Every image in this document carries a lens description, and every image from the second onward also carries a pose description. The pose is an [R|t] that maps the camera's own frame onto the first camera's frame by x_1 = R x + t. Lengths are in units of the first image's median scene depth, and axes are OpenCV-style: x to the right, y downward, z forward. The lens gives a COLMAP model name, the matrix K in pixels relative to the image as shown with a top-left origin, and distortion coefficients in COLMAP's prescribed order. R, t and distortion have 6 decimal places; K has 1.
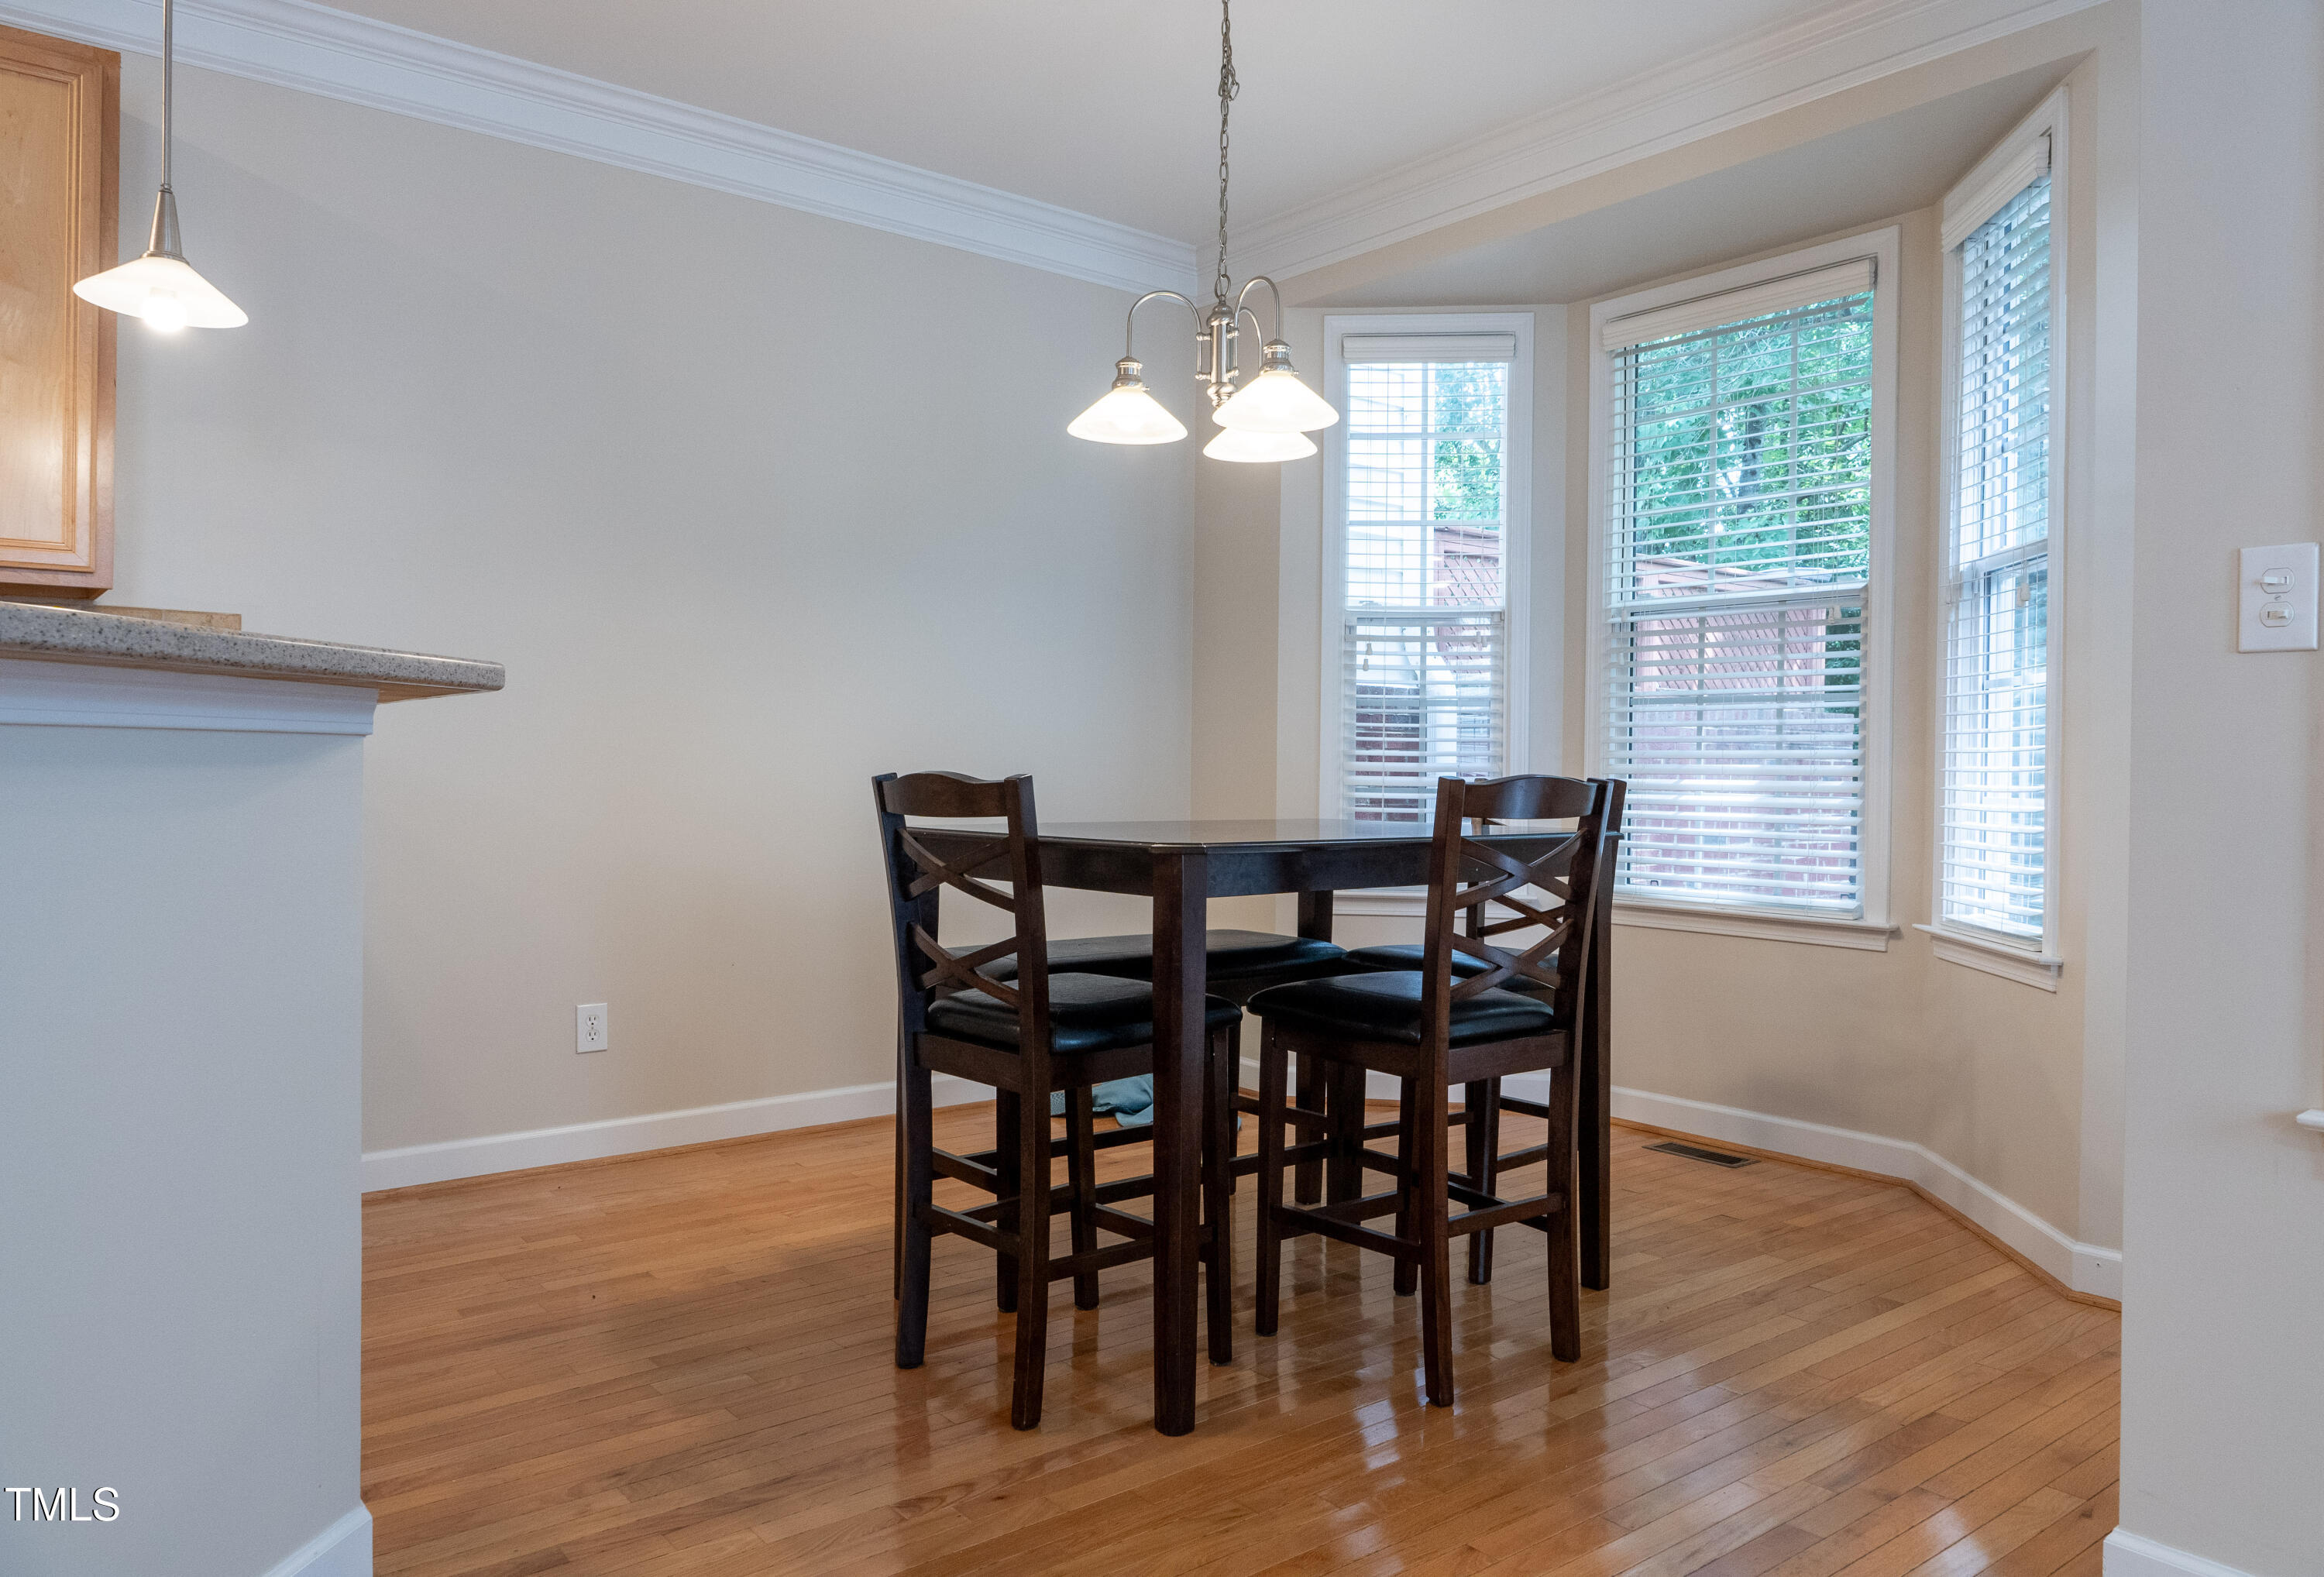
lens RADIAL K [[1573.0, 0, 1169.4], [0, 1573.0, 777.6], [0, 0, 1]] dist [0.005128, 0.002022]
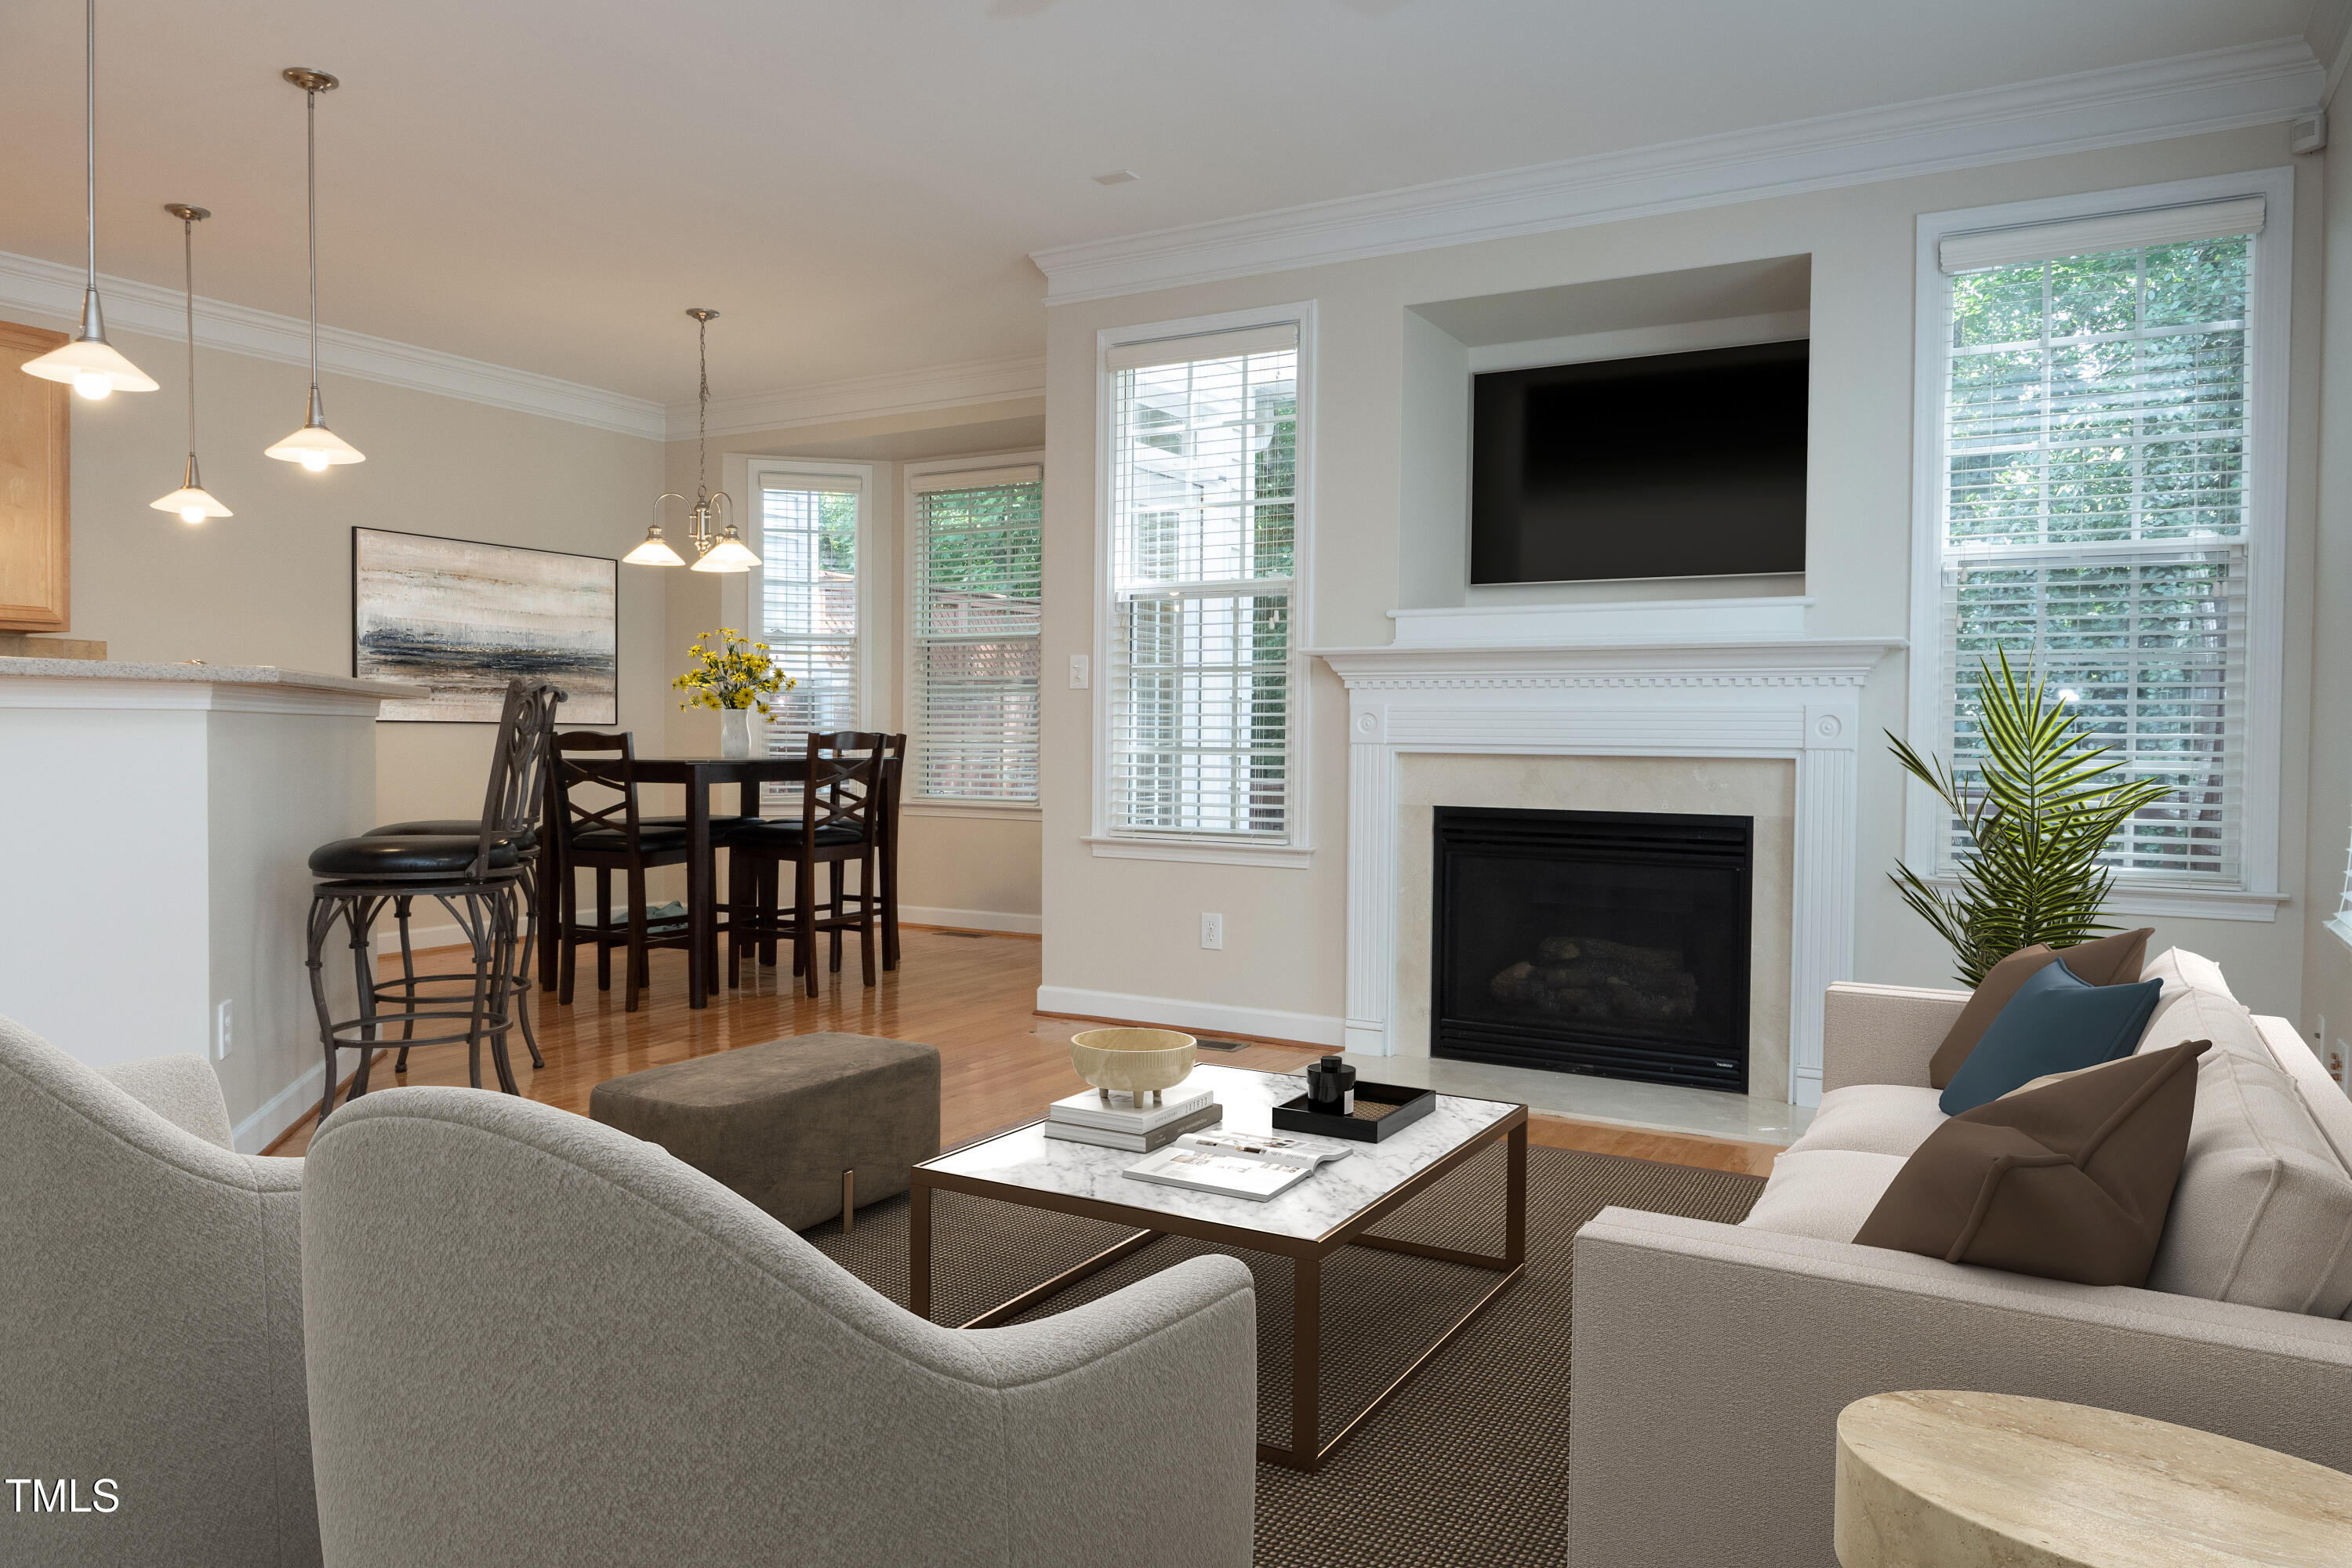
lens RADIAL K [[1606.2, 0, 1190.3], [0, 1606.2, 760.8], [0, 0, 1]] dist [-0.008039, -0.008383]
pose [[0.926981, -0.011742, 0.374926, -0.171841], [0.006175, 0.999852, 0.016046, 0.005857], [-0.375059, -0.012559, 0.926916, -1.224239]]
